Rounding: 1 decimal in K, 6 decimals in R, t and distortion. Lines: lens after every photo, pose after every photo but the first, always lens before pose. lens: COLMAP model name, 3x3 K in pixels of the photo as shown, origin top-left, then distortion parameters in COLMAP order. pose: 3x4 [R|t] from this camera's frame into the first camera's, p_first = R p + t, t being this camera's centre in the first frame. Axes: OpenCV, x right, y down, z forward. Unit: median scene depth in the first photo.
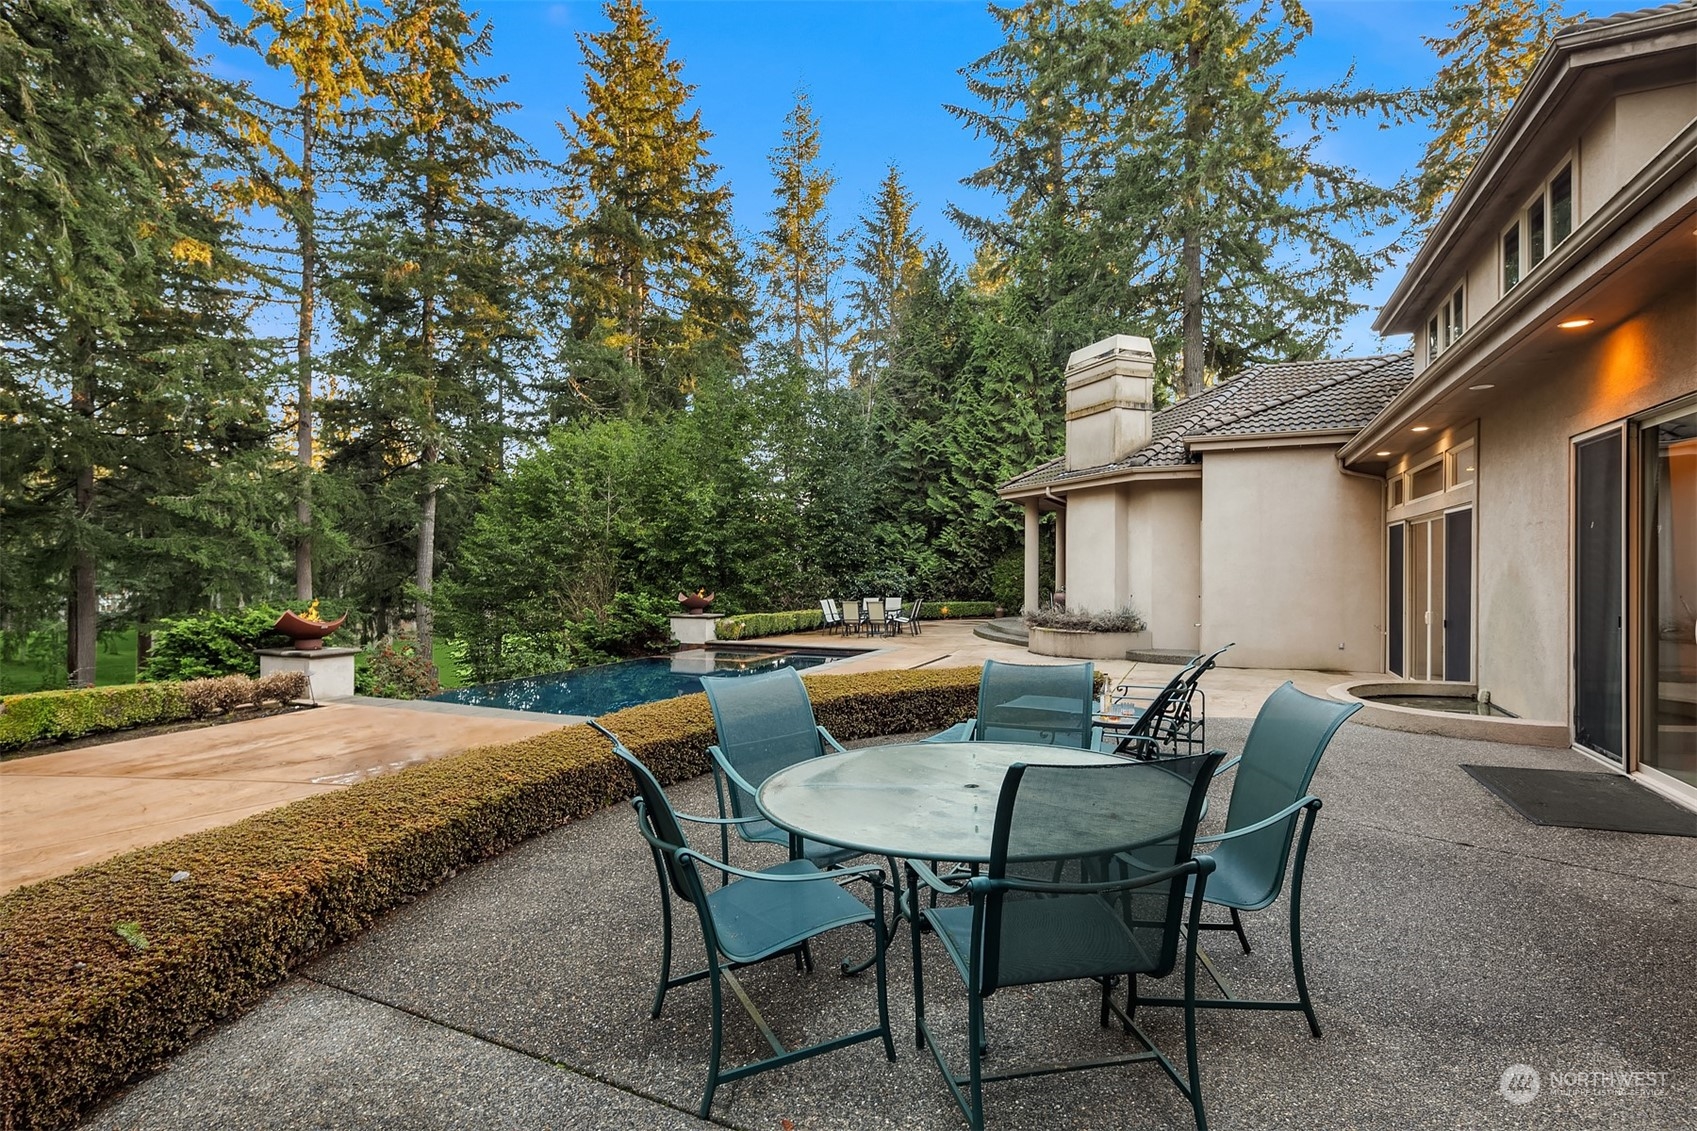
lens RADIAL K [[825.3, 0, 851.0], [0, 825.3, 569.8], [0, 0, 1]] dist [-0.000650, -0.000862]
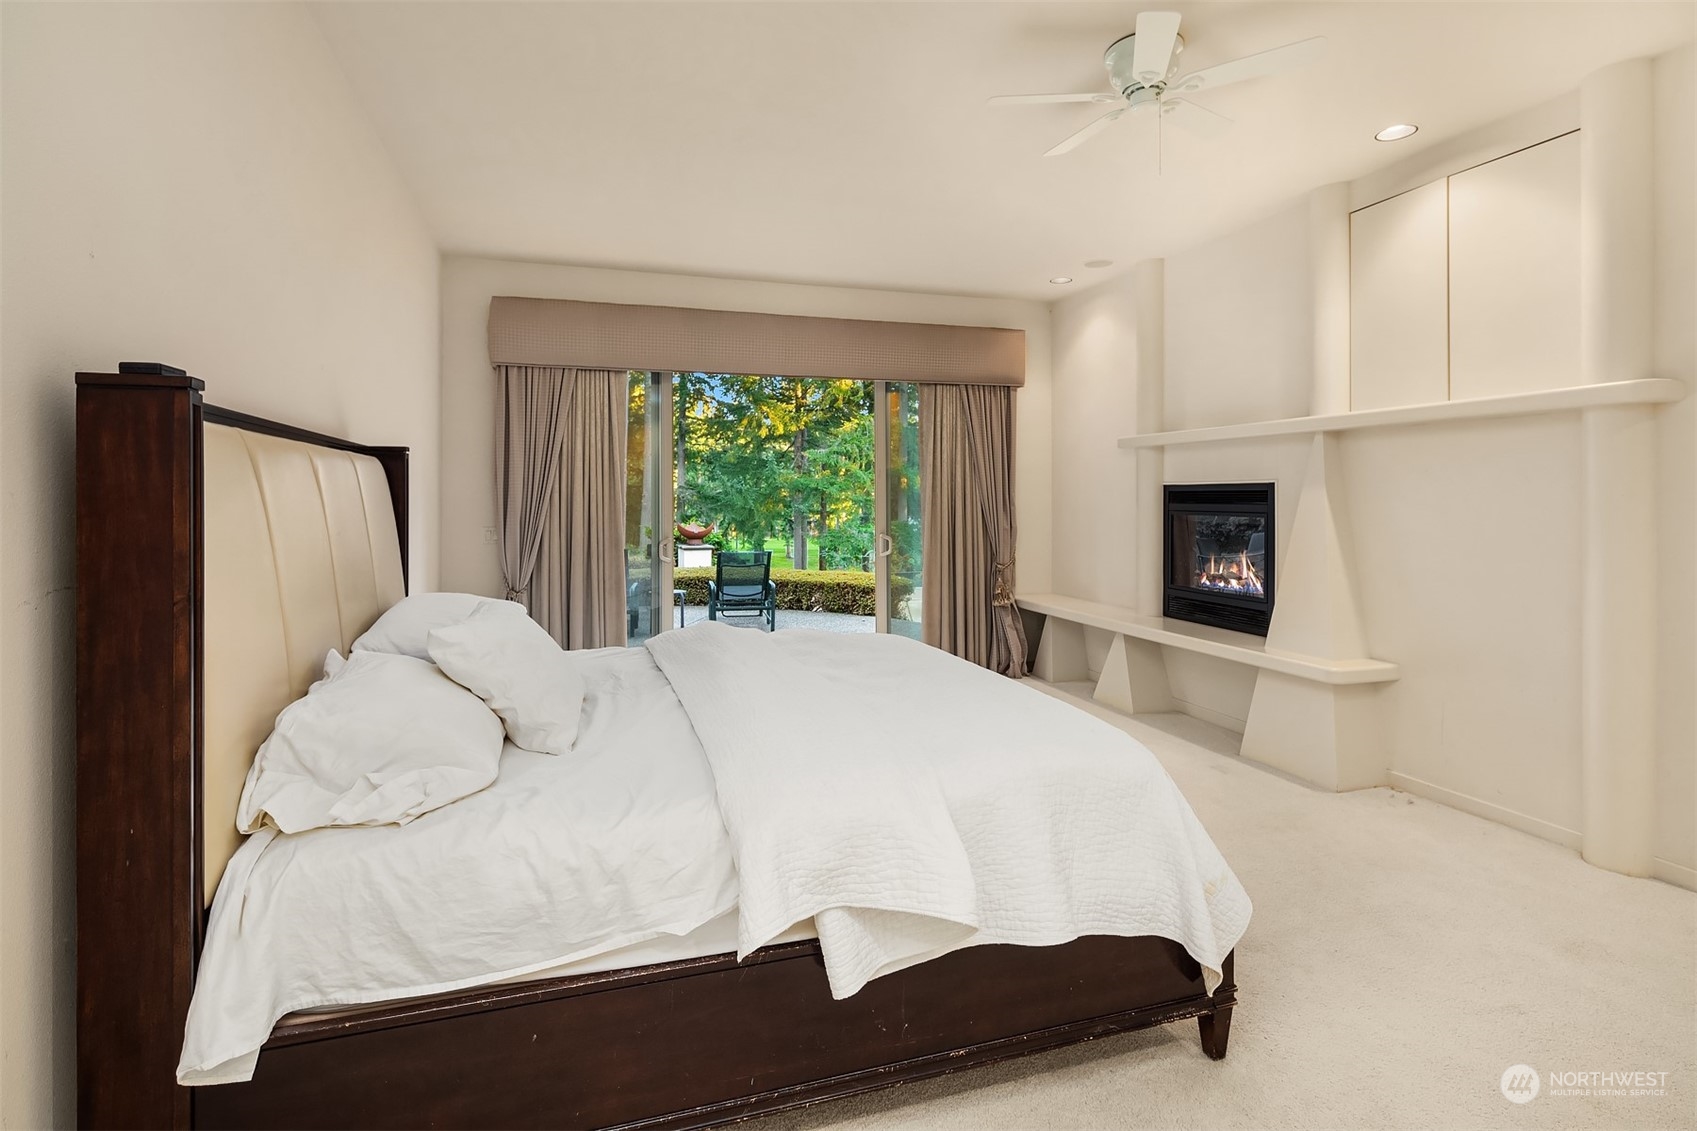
lens RADIAL K [[831.1, 0, 846.7], [0, 831.1, 490.6], [0, 0, 1]] dist [0.001092, 0.000043]
pose [[0.666559, -0.007263, -0.745416, 0.346202], [-0.000068, 0.999952, -0.009803, 0.000267], [0.745452, 0.006585, 0.666527, 0.032371]]
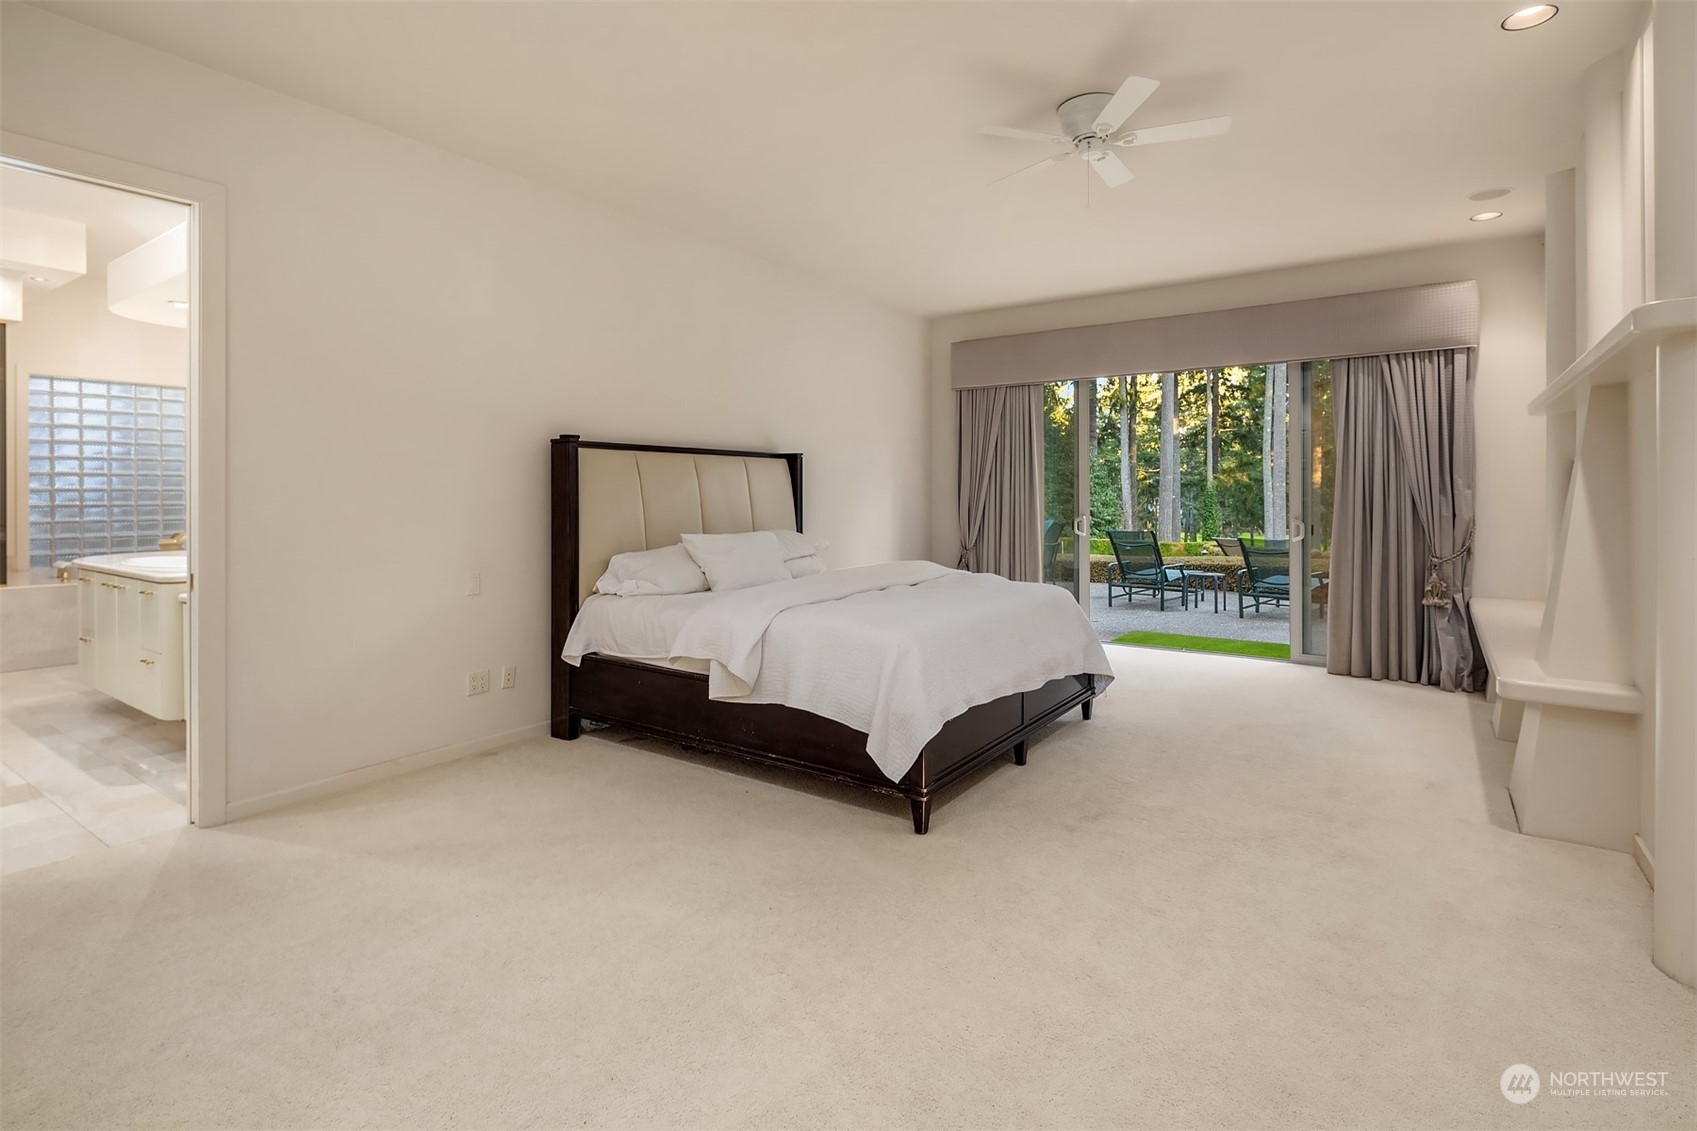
lens RADIAL K [[831.1, 0, 846.7], [0, 831.1, 490.6], [0, 0, 1]] dist [0.001092, 0.000043]
pose [[-0.194089, -0.002081, -0.980982, 0.424131], [-0.002203, 0.999996, -0.001685, 0.002914], [0.980981, 0.001834, -0.194093, 0.115940]]
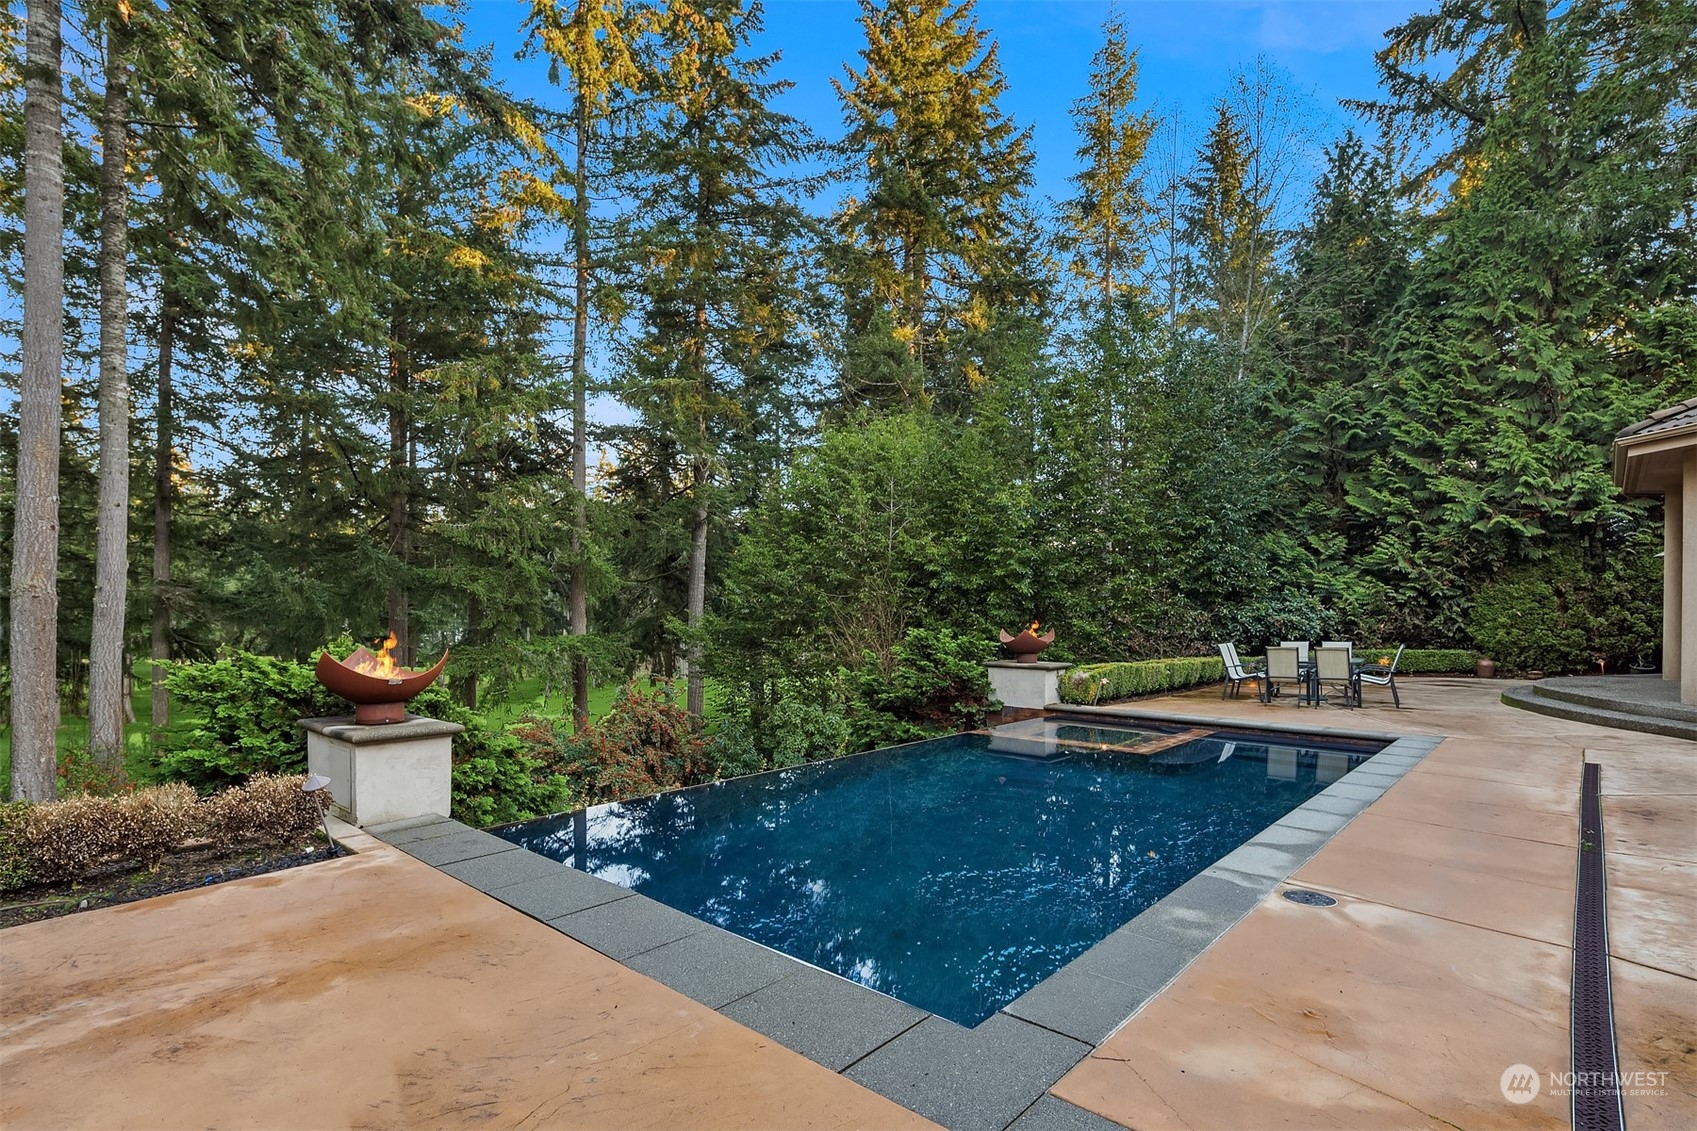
lens RADIAL K [[832.2, 0, 847.4], [0, 832.2, 609.1], [0, 0, 1]] dist [-0.000420, -0.001528]
pose [[0.947701, 0.002588, -0.319148, -0.081223], [-0.003238, 0.999994, -0.001506, 0.009456], [0.319142, 0.002460, 0.947704, 0.238714]]
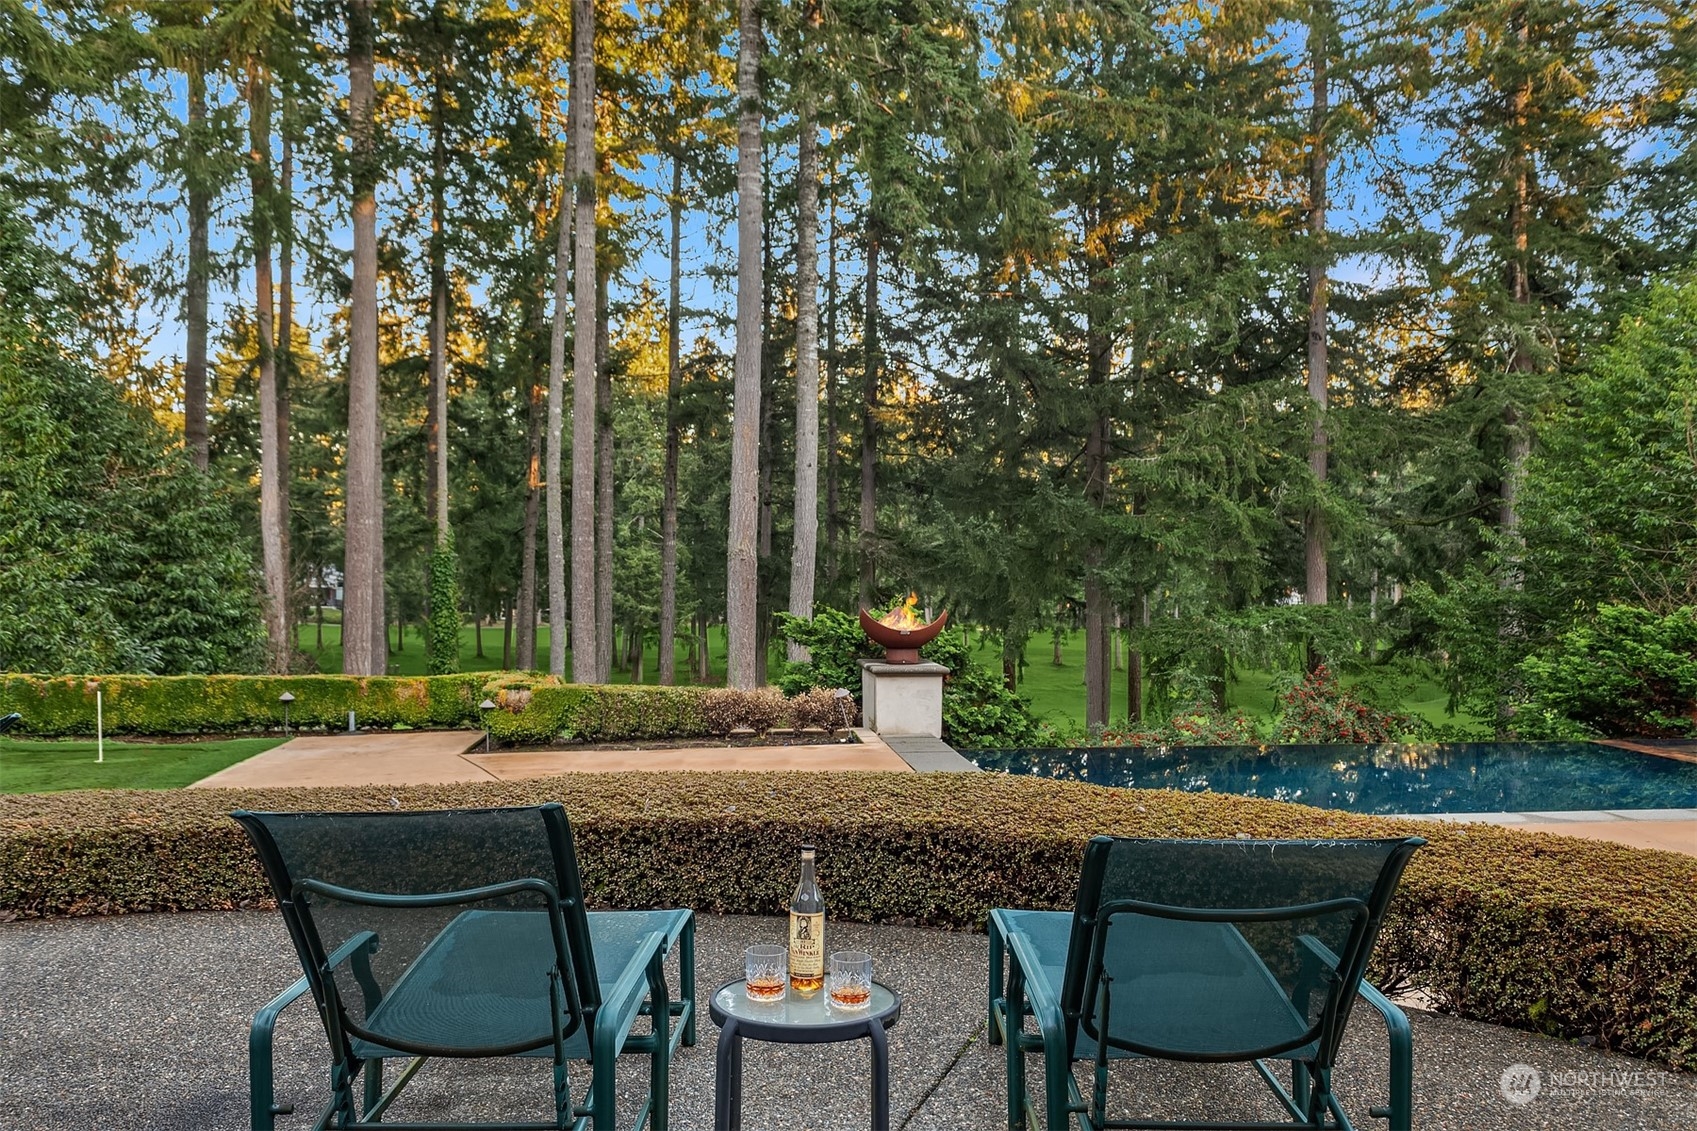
lens RADIAL K [[1422.9, 0, 852.0], [0, 1422.9, 543.5], [0, 0, 1]] dist [-0.014466, 0.007279]
pose [[0.498985, -0.006505, -0.866586, 0.155388], [-0.005736, 0.999925, -0.010809, 0.002999], [0.866592, 0.010364, 0.498910, 0.144112]]
